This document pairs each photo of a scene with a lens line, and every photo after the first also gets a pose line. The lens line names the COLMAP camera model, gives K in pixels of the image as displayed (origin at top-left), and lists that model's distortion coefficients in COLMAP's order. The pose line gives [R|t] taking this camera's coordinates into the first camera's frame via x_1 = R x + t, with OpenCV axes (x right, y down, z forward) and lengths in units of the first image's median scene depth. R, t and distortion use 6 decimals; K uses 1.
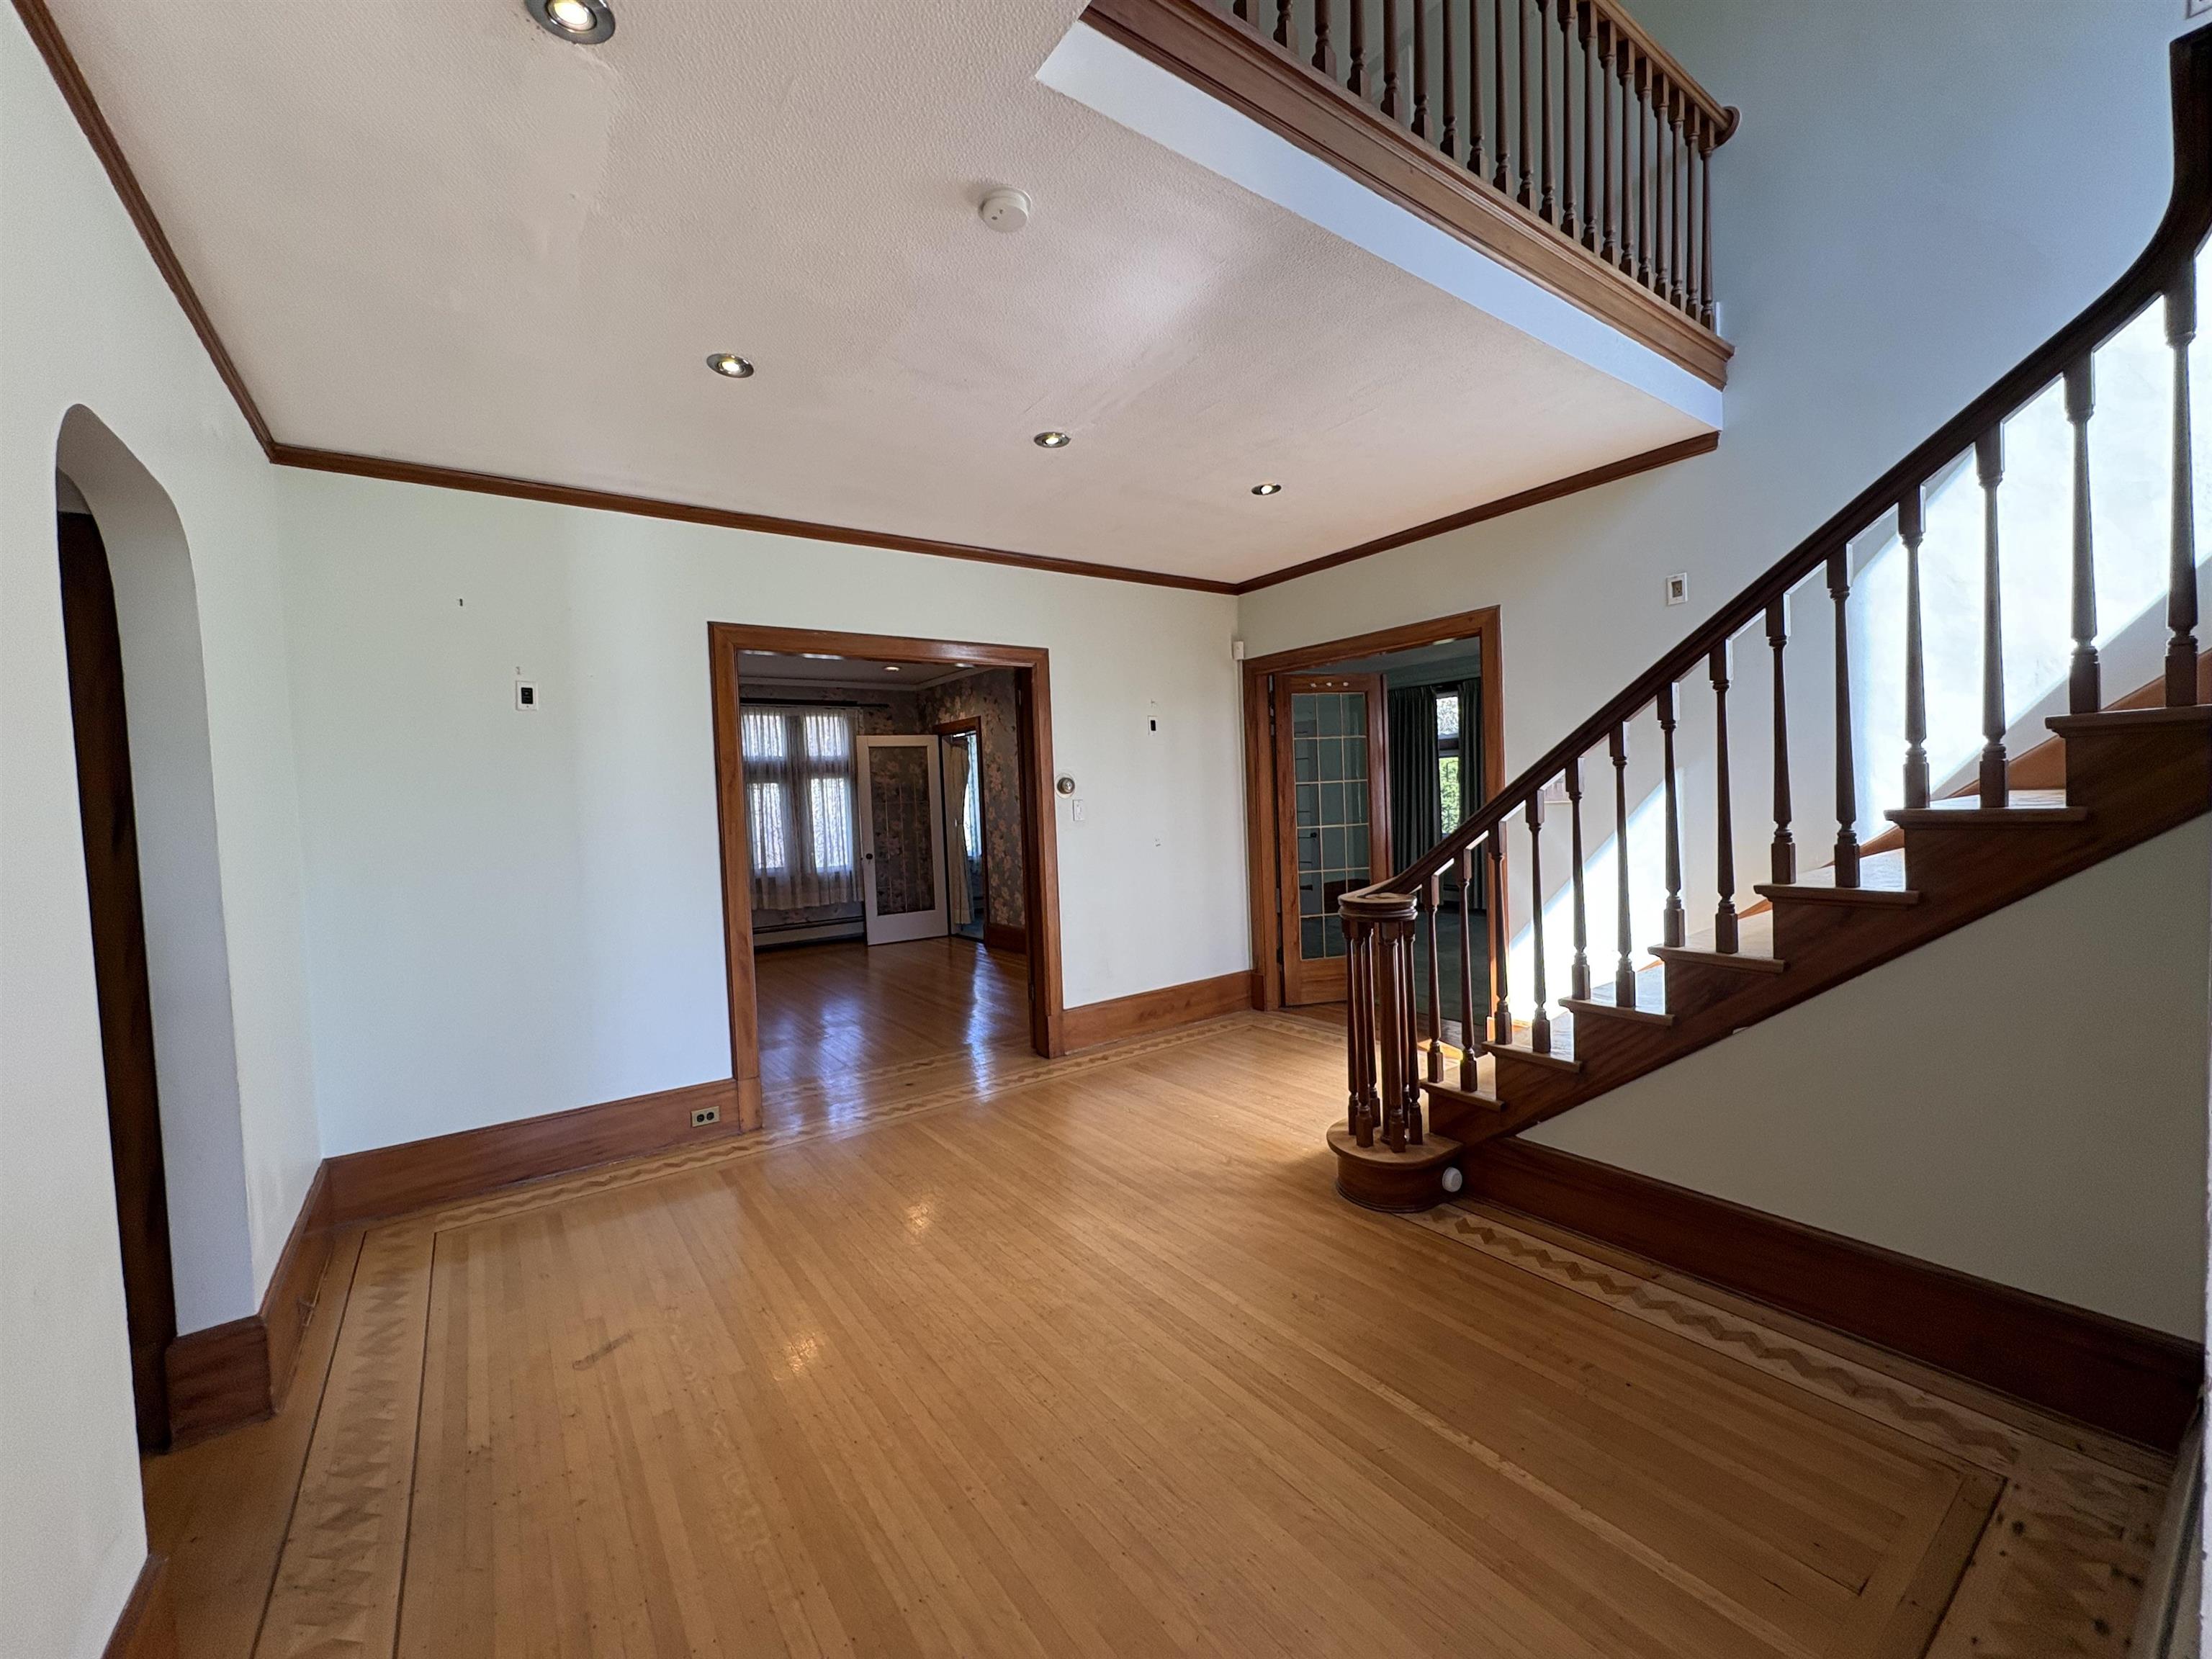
lens RADIAL K [[881.8, 0, 1106.0], [0, 881.8, 829.5], [0, 0, 1]] dist [0.000710, 0.000154]
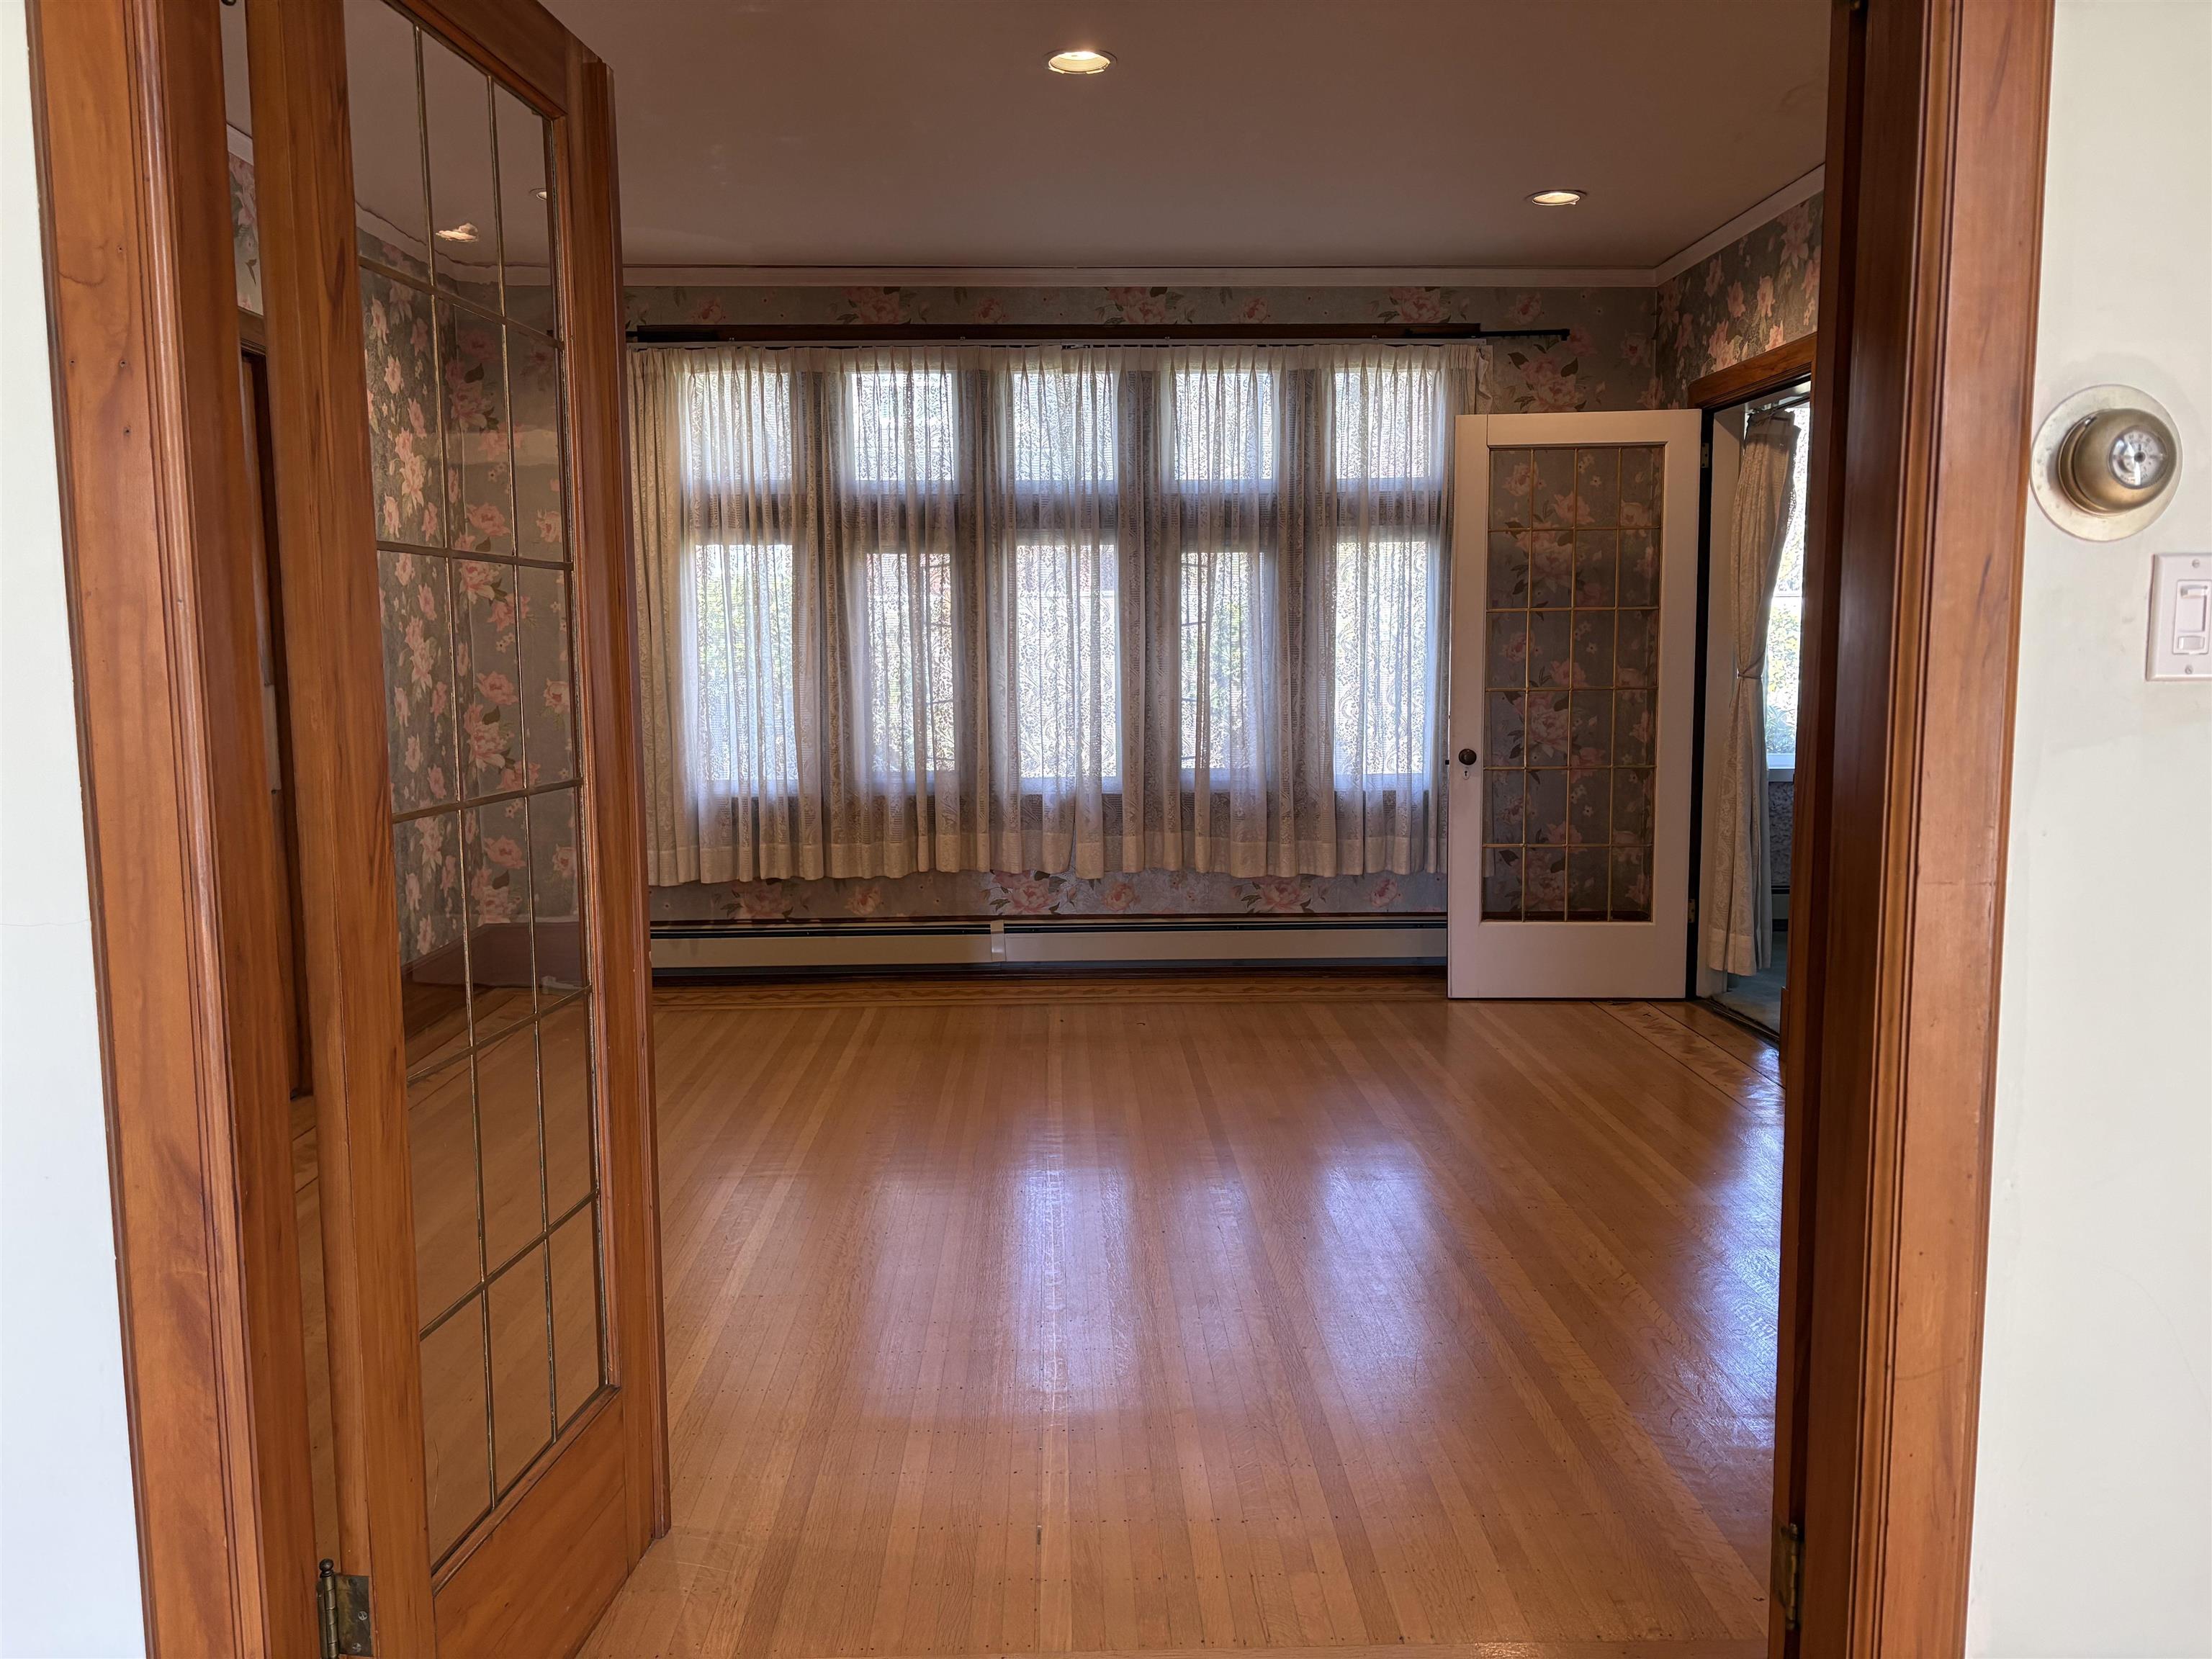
lens RADIAL K [[1644.7, 0, 1106.0], [0, 1644.7, 829.5], [0, 0, 1]] dist [0.098859, -0.153886]
pose [[0.827656, 0.096703, -0.552842, -0.022510], [-0.046652, 0.993489, 0.103938, -0.005972], [0.559294, -0.060233, 0.826778, 0.638365]]
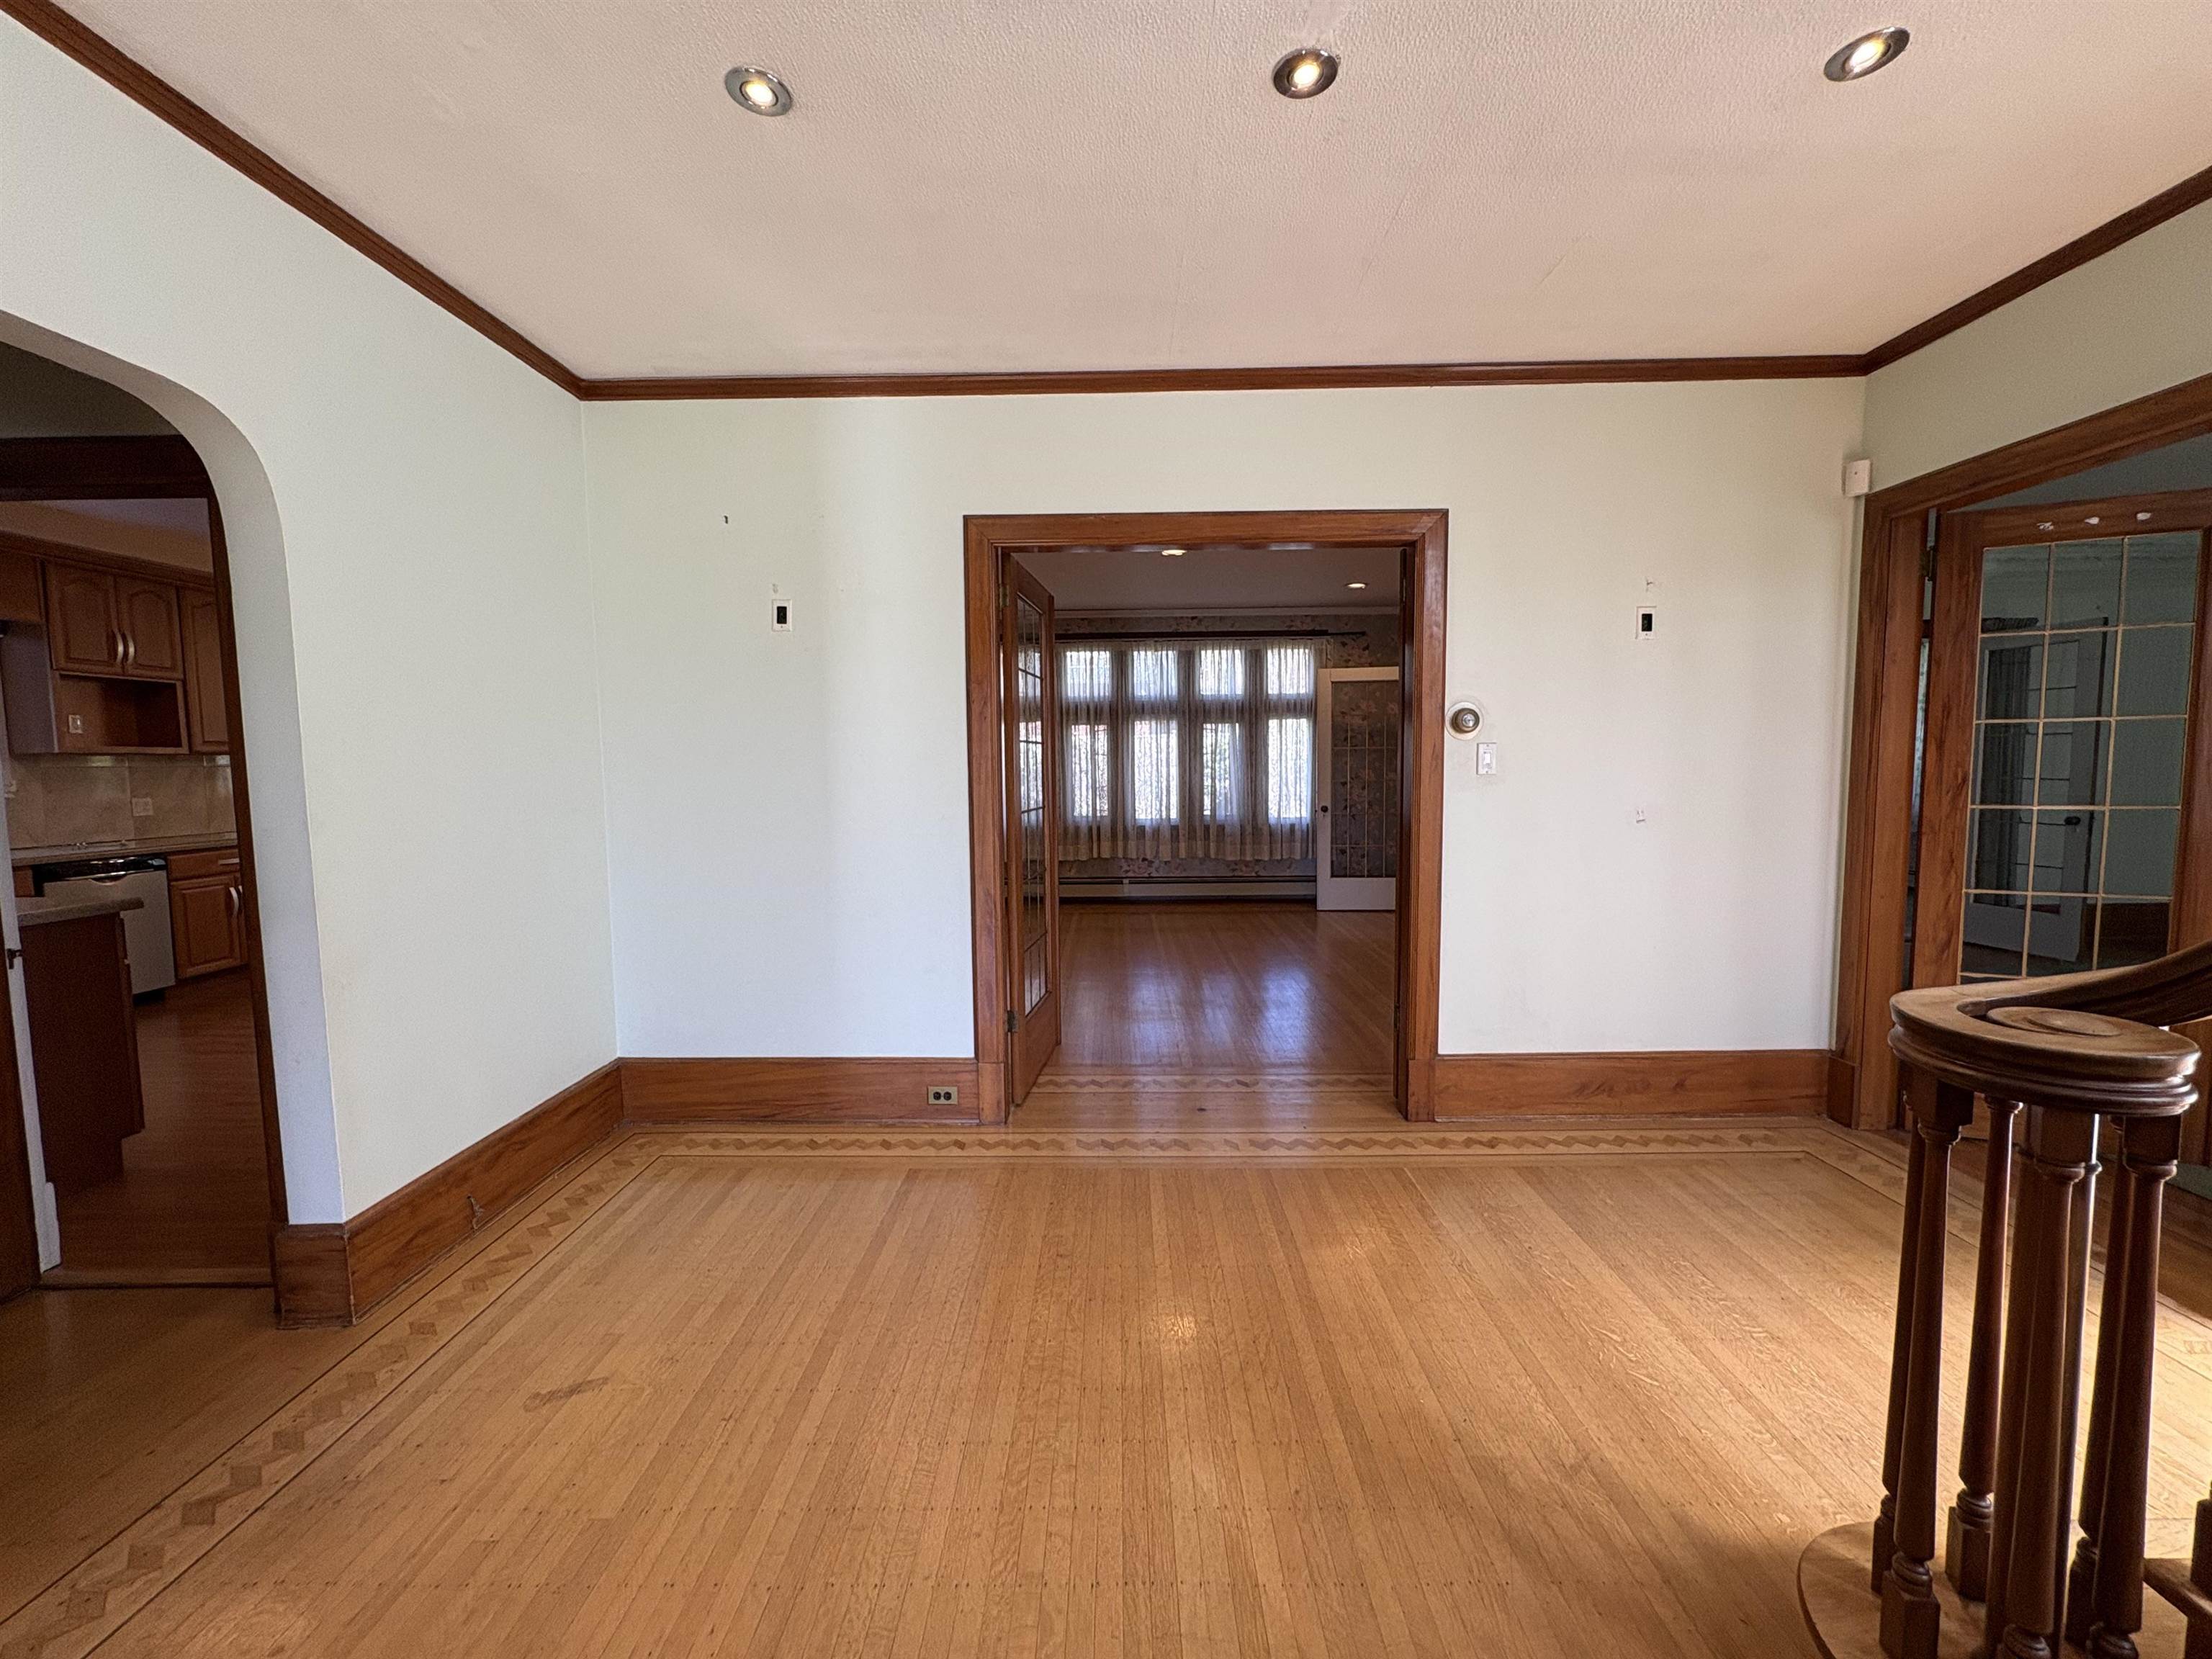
lens RADIAL K [[881.8, 0, 1106.0], [0, 881.8, 829.5], [0, 0, 1]] dist [0.000710, 0.000154]
pose [[0.803503, 0.077272, -0.590264, 0.132552], [-0.042589, 0.996461, 0.072473, -0.005447], [0.593775, -0.033093, 0.803950, 0.312005]]
